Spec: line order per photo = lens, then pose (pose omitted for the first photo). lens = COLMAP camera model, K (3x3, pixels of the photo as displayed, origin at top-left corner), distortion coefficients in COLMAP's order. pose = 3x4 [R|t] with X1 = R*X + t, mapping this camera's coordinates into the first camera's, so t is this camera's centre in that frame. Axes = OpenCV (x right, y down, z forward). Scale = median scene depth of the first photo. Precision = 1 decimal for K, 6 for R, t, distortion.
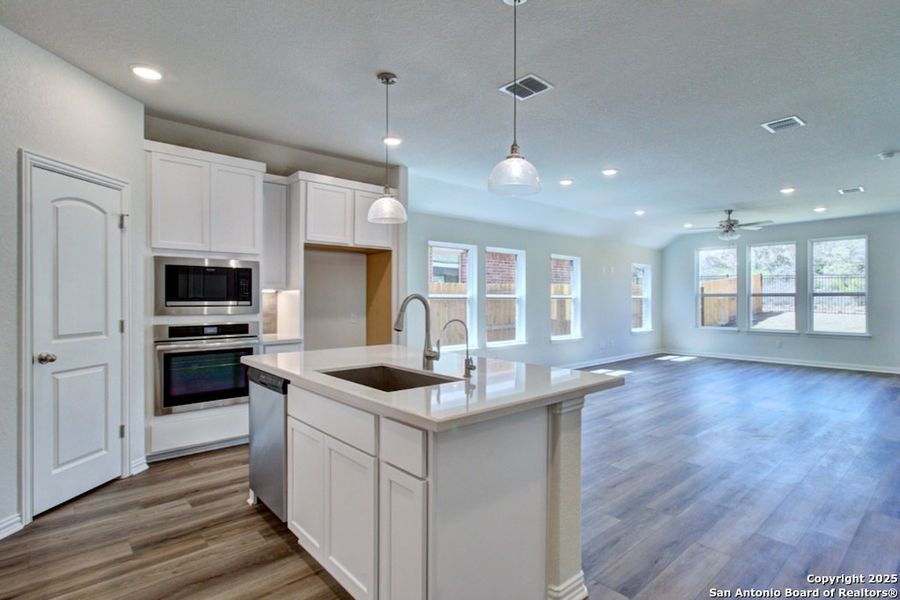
lens RADIAL K [[451.7, 0, 482.7], [0, 451.7, 300.3], [0, 0, 1]] dist [0.003290, 0.000357]
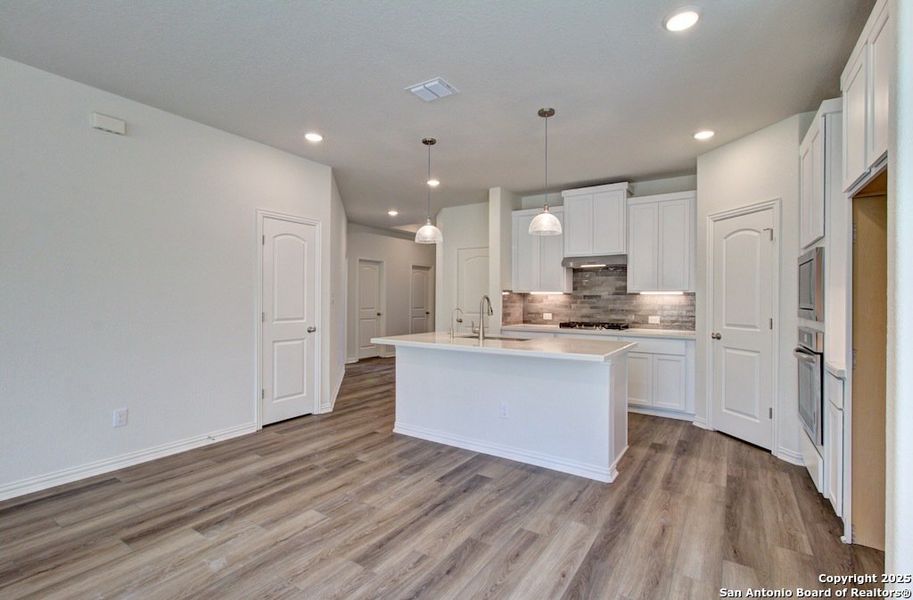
lens RADIAL K [[425.0, 0, 456.5], [0, 425.0, 300.0], [0, 0, 1]] dist [-0.002883, 0.000230]
pose [[-0.973116, -0.006705, -0.230216, 0.555455], [-0.008168, 0.999952, 0.005403, -0.006793], [0.230169, 0.007138, -0.973124, 4.148510]]
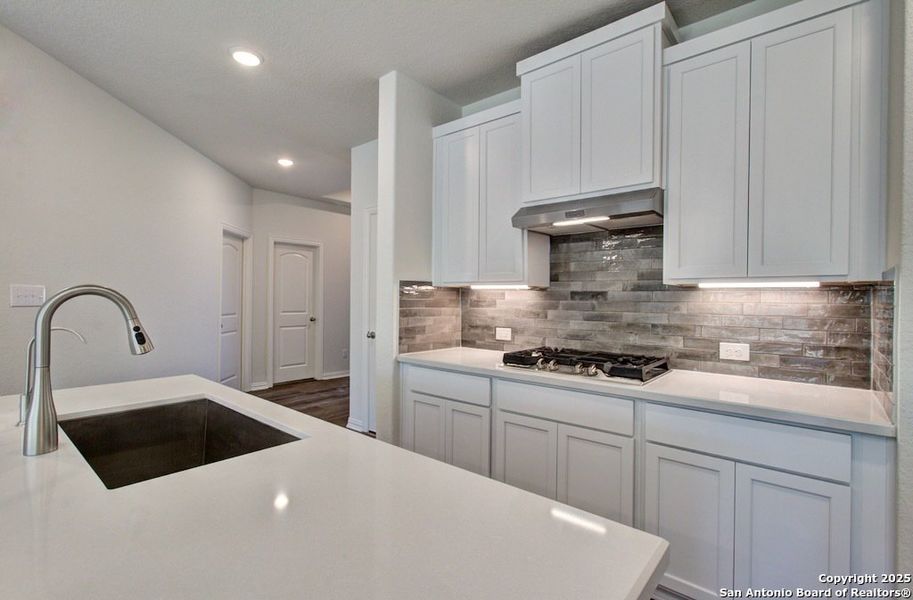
lens RADIAL K [[429.3, 0, 452.2], [0, 429.3, 299.6], [0, 0, 1]] dist [-0.001522, 0.000080]
pose [[-0.992551, -0.011804, -0.121254, -0.740551], [-0.012369, 0.999916, 0.003905, -0.005684], [0.121198, 0.005375, -0.992614, 2.408926]]
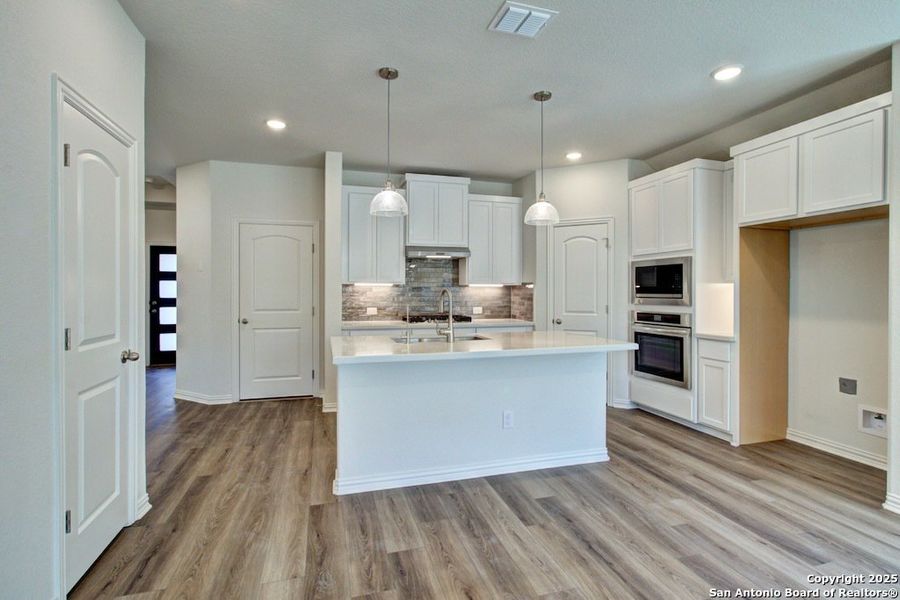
lens RADIAL K [[429.7, 0, 453.9], [0, 429.7, 294.6], [0, 0, 1]] dist [0.000877, -0.000161]
pose [[-0.445084, 0.004863, -0.895476, 1.734952], [-0.004982, 0.999956, 0.007907, -0.005708], [0.895475, 0.007980, -0.445040, 2.618333]]
